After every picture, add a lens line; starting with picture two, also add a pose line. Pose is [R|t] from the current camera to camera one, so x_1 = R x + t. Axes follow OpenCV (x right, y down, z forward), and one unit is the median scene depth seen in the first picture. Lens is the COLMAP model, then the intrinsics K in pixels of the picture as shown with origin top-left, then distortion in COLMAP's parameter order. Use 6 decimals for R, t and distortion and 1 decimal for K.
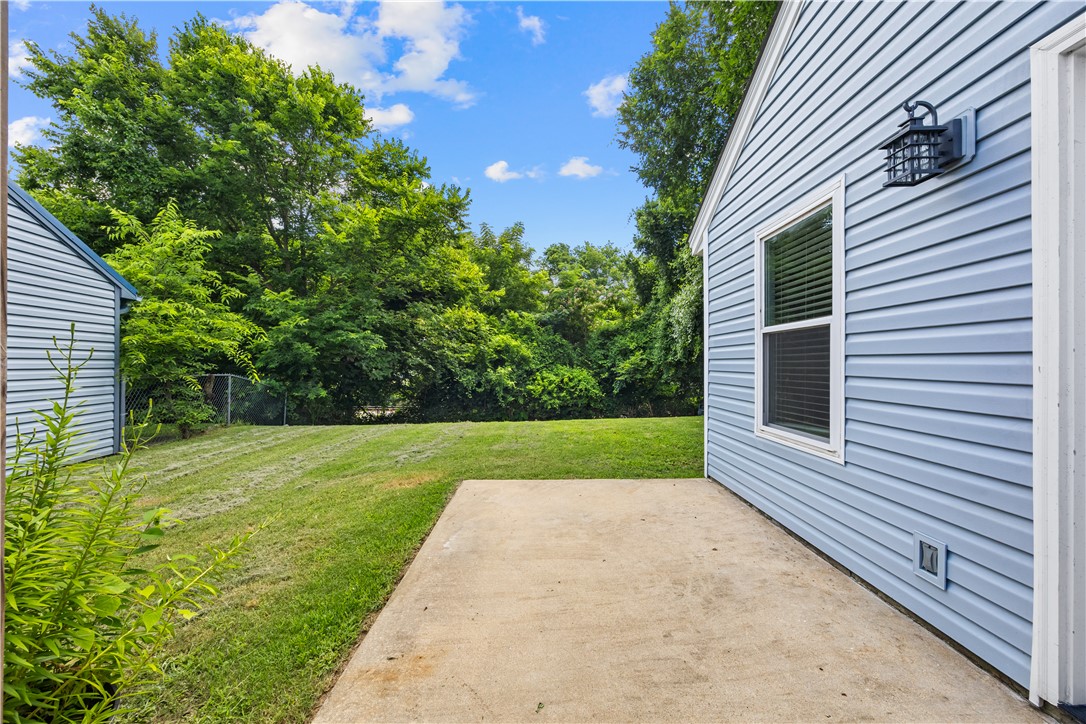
lens RADIAL K [[410.7, 0, 537.8], [0, 410.7, 369.4], [0, 0, 1]] dist [-0.007986, 0.000589]
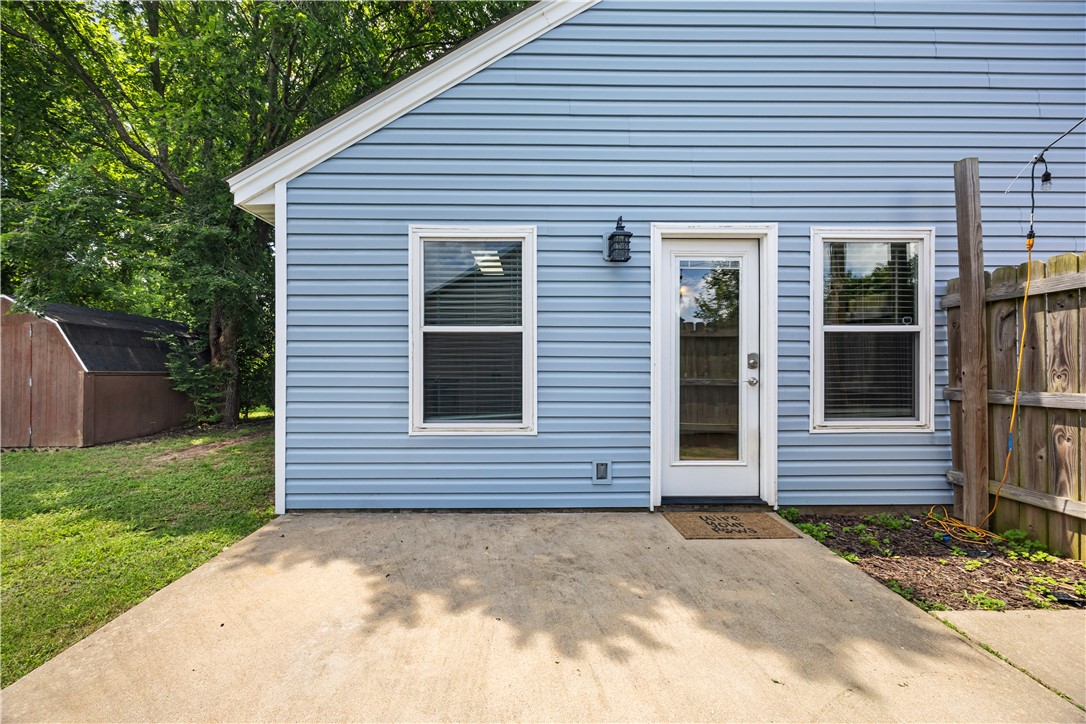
lens RADIAL K [[410.7, 0, 536.1], [0, 410.7, 367.8], [0, 0, 1]] dist [-0.007986, 0.000589]
pose [[-0.025325, -0.002793, 0.999675, -0.072940], [0.011373, 0.999931, 0.003082, 0.000336], [-0.999615, 0.011447, -0.025291, 0.116803]]
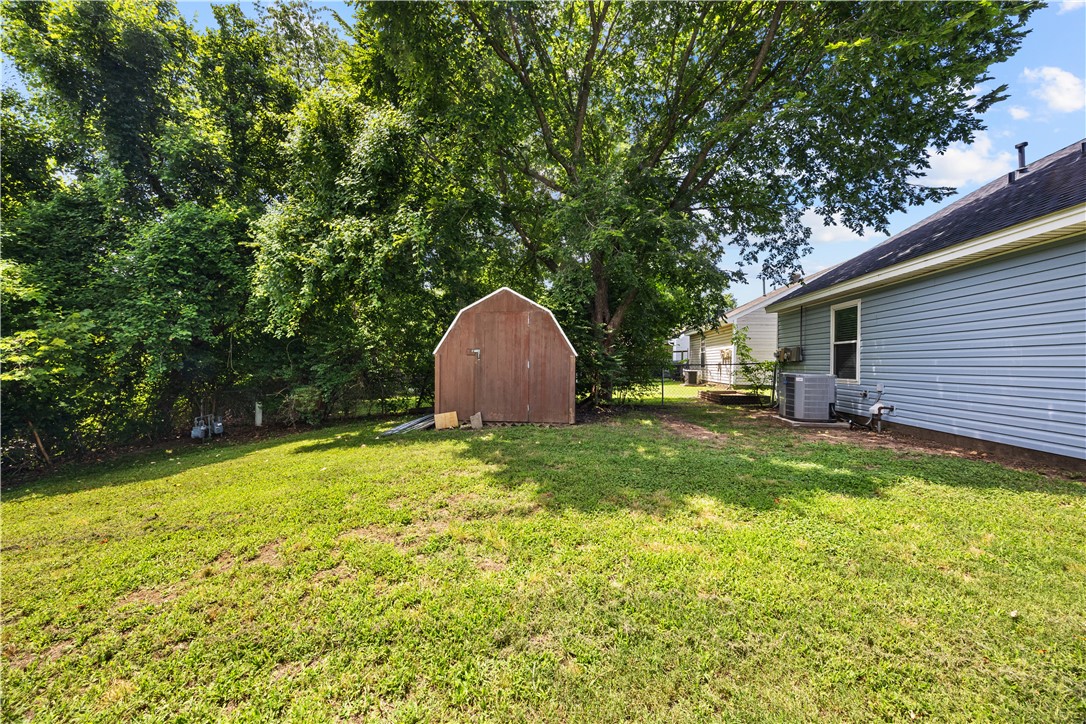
lens RADIAL K [[410.7, 0, 544.4], [0, 410.7, 353.9], [0, 0, 1]] dist [-0.007986, 0.000589]
pose [[0.117308, 0.019811, 0.992898, -0.108480], [-0.003897, 0.999802, -0.019489, 0.006536], [-0.993088, -0.001583, 0.117362, 0.496901]]
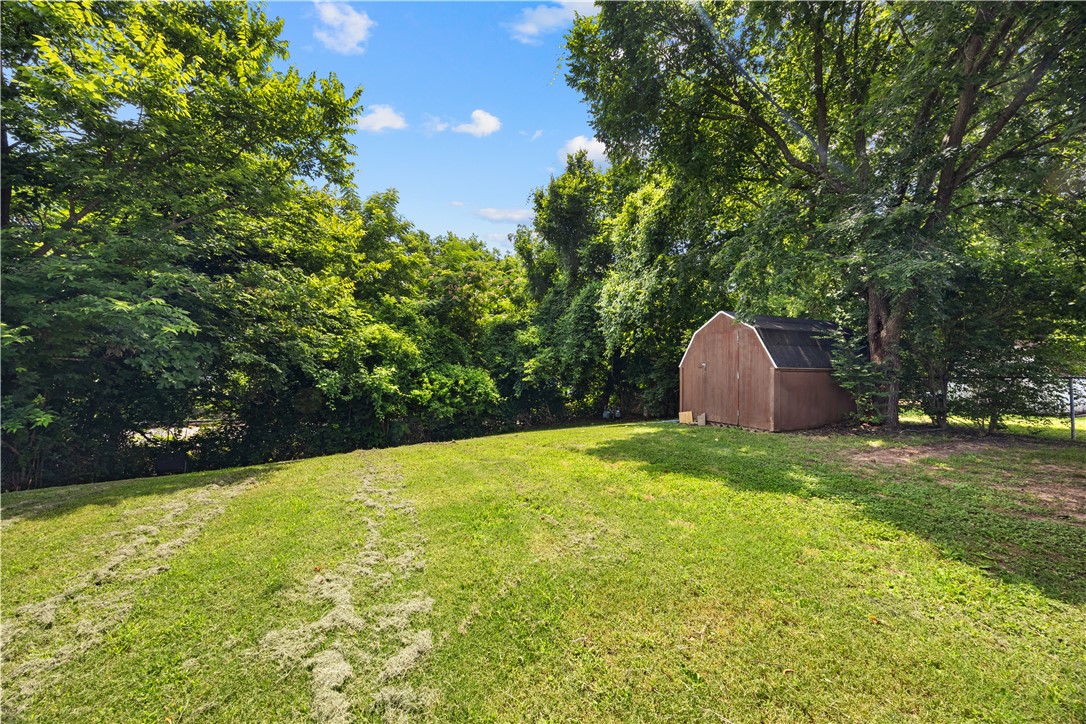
lens RADIAL K [[410.7, 0, 538.8], [0, 410.7, 360.1], [0, 0, 1]] dist [-0.007986, 0.000589]
pose [[0.932822, 0.002394, 0.360331, -0.086324], [0.005368, 0.999775, -0.020537, -0.000479], [-0.360299, 0.021091, 0.932599, 0.198889]]
